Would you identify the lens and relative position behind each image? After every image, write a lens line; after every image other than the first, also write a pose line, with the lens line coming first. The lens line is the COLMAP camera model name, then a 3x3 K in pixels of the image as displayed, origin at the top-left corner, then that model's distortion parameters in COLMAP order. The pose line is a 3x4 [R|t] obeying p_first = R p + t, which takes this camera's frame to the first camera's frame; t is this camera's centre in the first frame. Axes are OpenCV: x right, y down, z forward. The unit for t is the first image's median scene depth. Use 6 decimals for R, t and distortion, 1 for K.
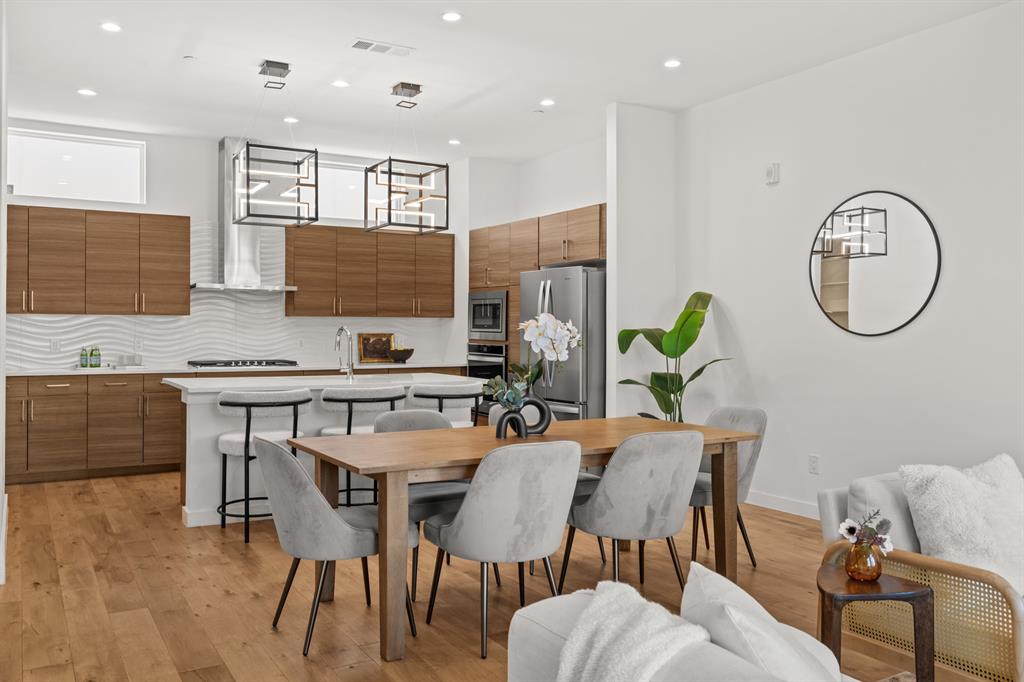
lens RADIAL K [[829.9, 0, 512.0], [0, 829.9, 341.0], [0, 0, 1]] dist [0.001641, 0.000555]
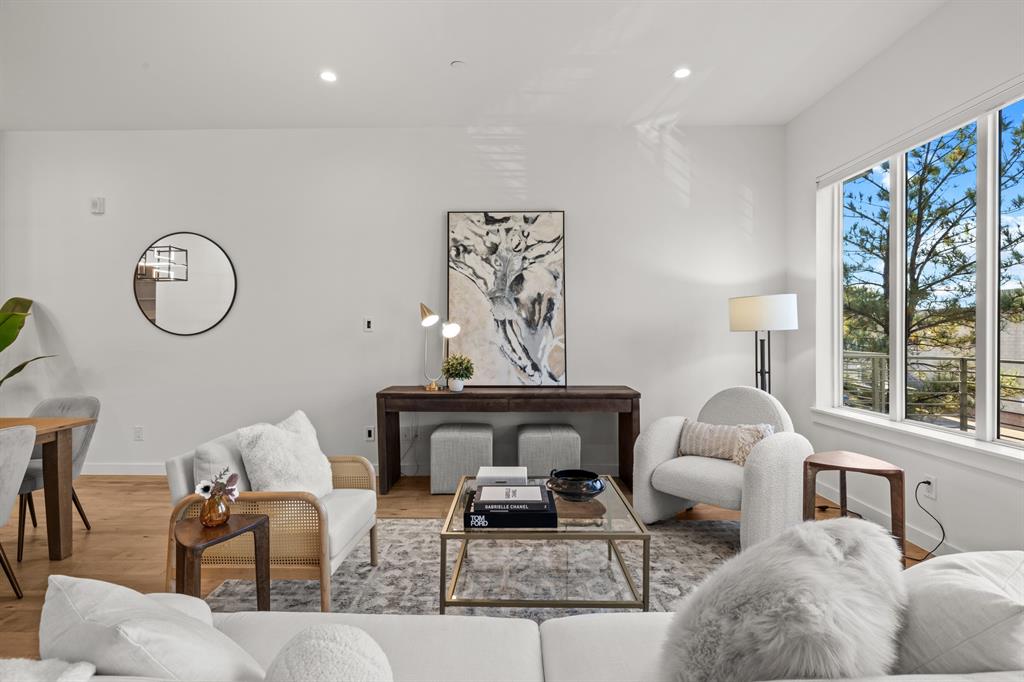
lens RADIAL K [[500.4, 0, 510.6], [0, 500.4, 334.2], [0, 0, 1]] dist [-0.002554, -0.000449]
pose [[0.529445, -0.003595, 0.848337, 0.006130], [0.012327, 0.999918, -0.003456, 0.001371], [-0.848255, 0.012288, 0.529446, 0.096986]]
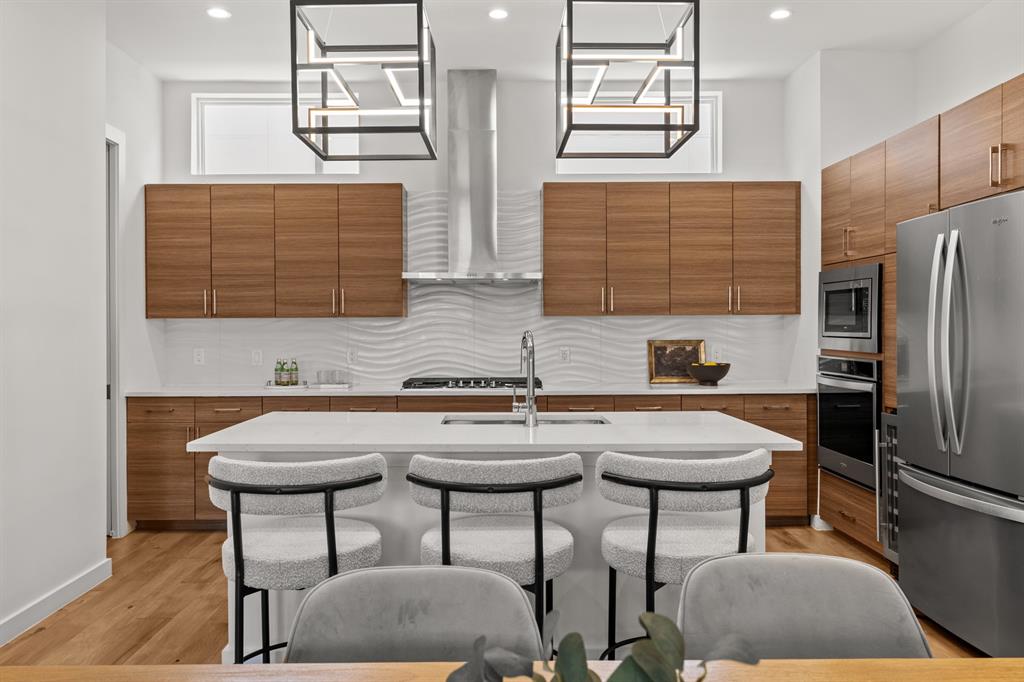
lens RADIAL K [[780.4, 0, 510.4], [0, 780.4, 337.6], [0, 0, 1]] dist [0.001089, -0.001144]
pose [[0.862606, -0.003393, -0.505865, 0.047469], [0.000183, 0.999980, -0.006396, -0.008041], [0.505877, 0.005424, 0.862589, 0.450443]]
